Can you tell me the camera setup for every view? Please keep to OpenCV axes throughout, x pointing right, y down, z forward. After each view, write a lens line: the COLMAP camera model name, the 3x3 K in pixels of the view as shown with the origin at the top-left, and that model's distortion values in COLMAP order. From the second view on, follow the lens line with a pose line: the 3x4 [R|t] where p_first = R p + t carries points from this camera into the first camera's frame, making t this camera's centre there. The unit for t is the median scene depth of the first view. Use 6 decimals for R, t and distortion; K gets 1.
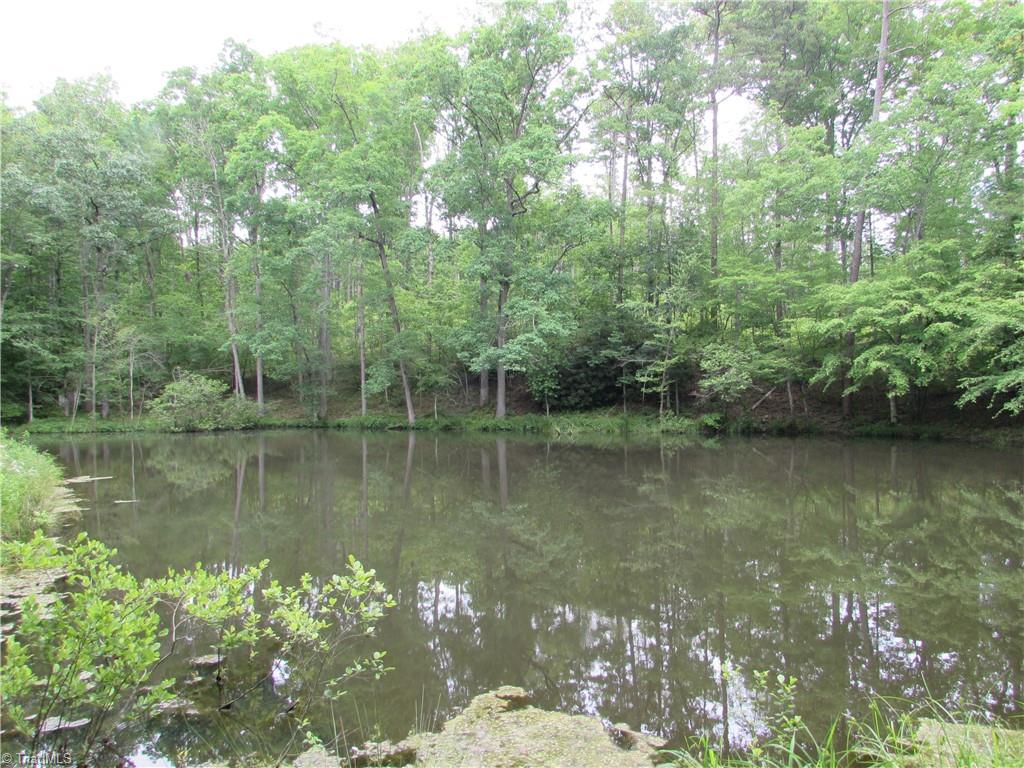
lens RADIAL K [[777.2, 0, 512.0], [0, 777.2, 384.0], [0, 0, 1]] dist [-0.001857, 0.001802]
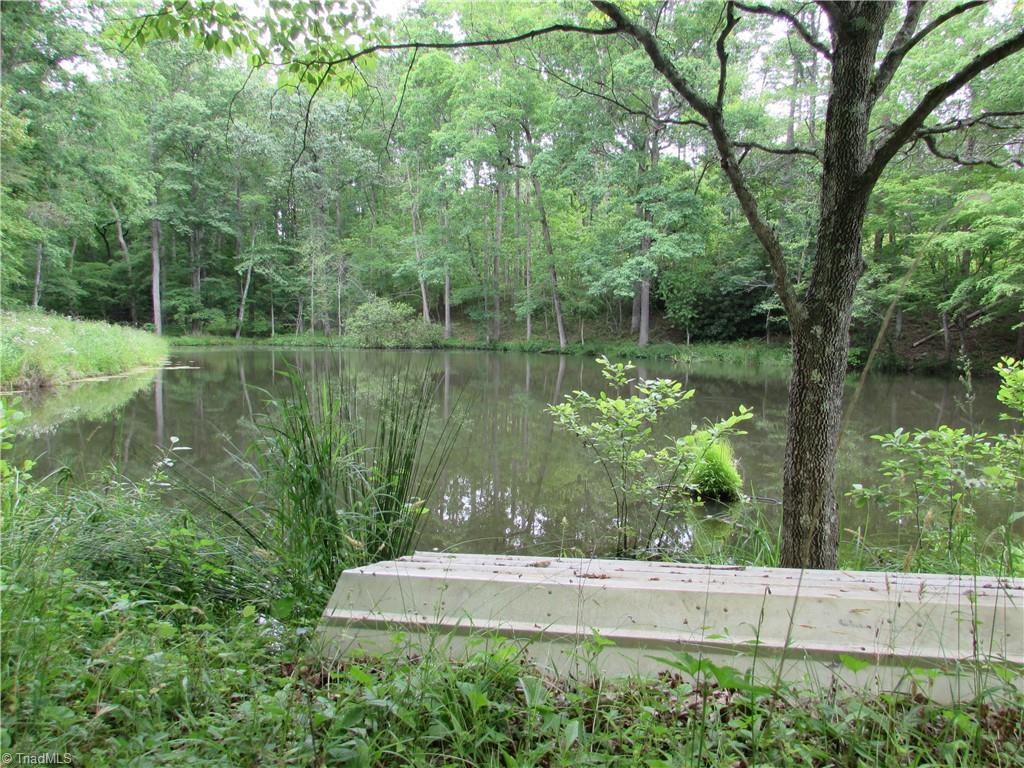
lens RADIAL K [[777.2, 0, 512.0], [0, 777.2, 384.0], [0, 0, 1]] dist [-0.001857, 0.001802]
pose [[0.915915, 0.056864, -0.397324, 0.221894], [-0.025271, 0.996119, 0.084308, 0.012855], [0.400576, -0.067178, 0.913798, 0.035026]]
